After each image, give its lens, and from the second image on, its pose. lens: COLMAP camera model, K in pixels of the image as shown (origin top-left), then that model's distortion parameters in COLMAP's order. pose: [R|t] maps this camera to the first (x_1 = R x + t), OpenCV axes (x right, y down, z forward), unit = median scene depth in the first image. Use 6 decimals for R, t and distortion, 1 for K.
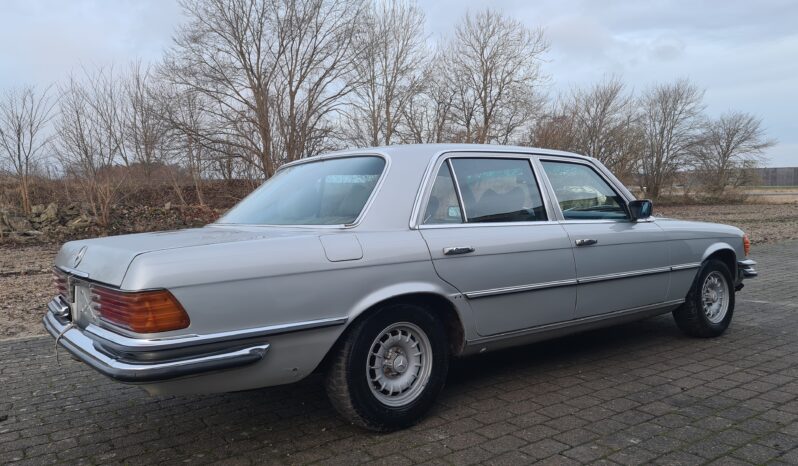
lens RADIAL K [[620.7, 0, 401.7], [0, 620.7, 231.3], [0, 0, 1]] dist [0.059897, -0.030302]
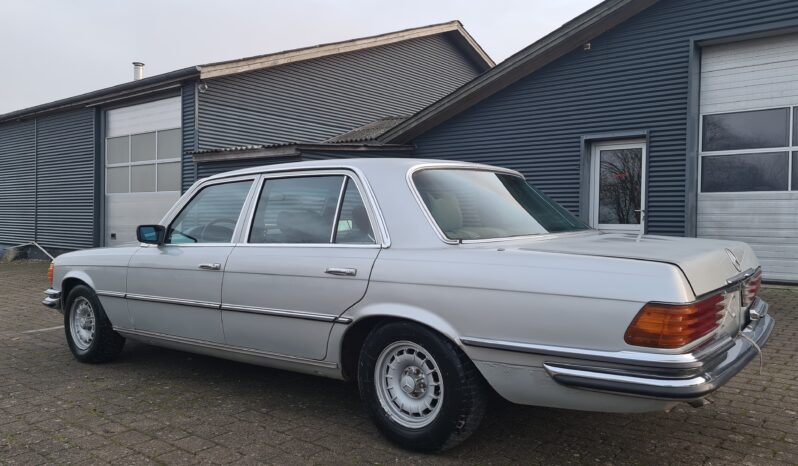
lens RADIAL K [[620.7, 0, 394.8], [0, 620.7, 234.9], [0, 0, 1]] dist [0.059897, -0.030302]
pose [[-0.249374, -0.005155, 0.968393, -1.101690], [0.065874, 0.997579, 0.022274, -0.048793], [-0.966164, 0.069346, -0.248431, 1.452806]]
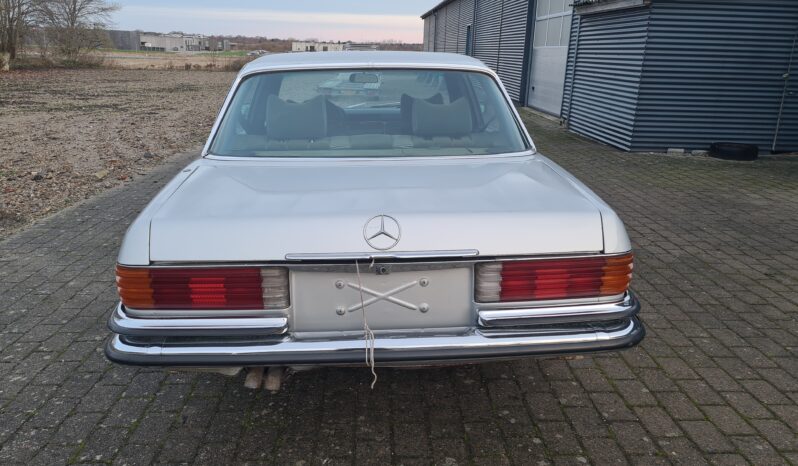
lens RADIAL K [[620.7, 0, 396.4], [0, 620.7, 221.2], [0, 0, 1]] dist [0.059897, -0.030302]
pose [[0.559503, -0.184618, 0.808006, -0.875347], [0.020118, 0.977614, 0.209440, -0.096792], [-0.828584, -0.100927, 0.550692, 0.509072]]
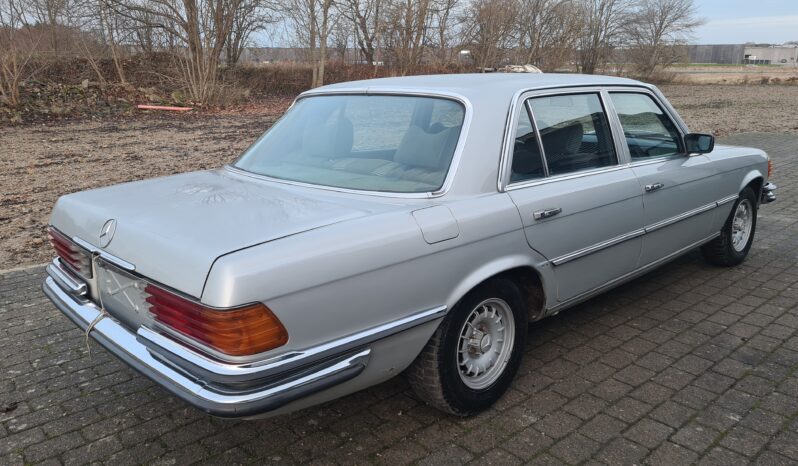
lens RADIAL K [[620.7, 0, 403.5], [0, 620.7, 230.3], [0, 0, 1]] dist [0.059897, -0.030302]
pose [[0.993161, -0.014583, 0.115837, -0.189152], [-0.008367, 0.980726, 0.195208, -0.103094], [-0.116452, -0.194843, 0.973897, 0.144460]]
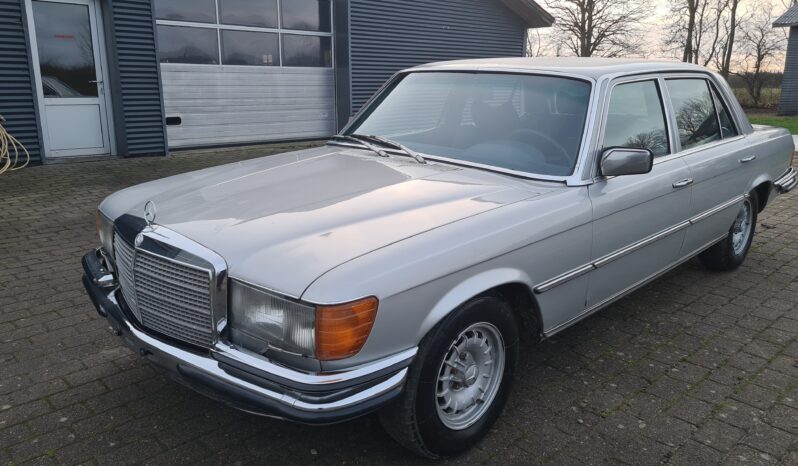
lens RADIAL K [[620.7, 0, 397.2], [0, 620.7, 228.1], [0, 0, 1]] dist [0.059897, -0.030302]
pose [[-0.990551, 0.050215, -0.127622, 0.524722], [0.009192, 0.952776, 0.303536, -0.211473], [0.136837, 0.299495, -0.944234, 2.327581]]
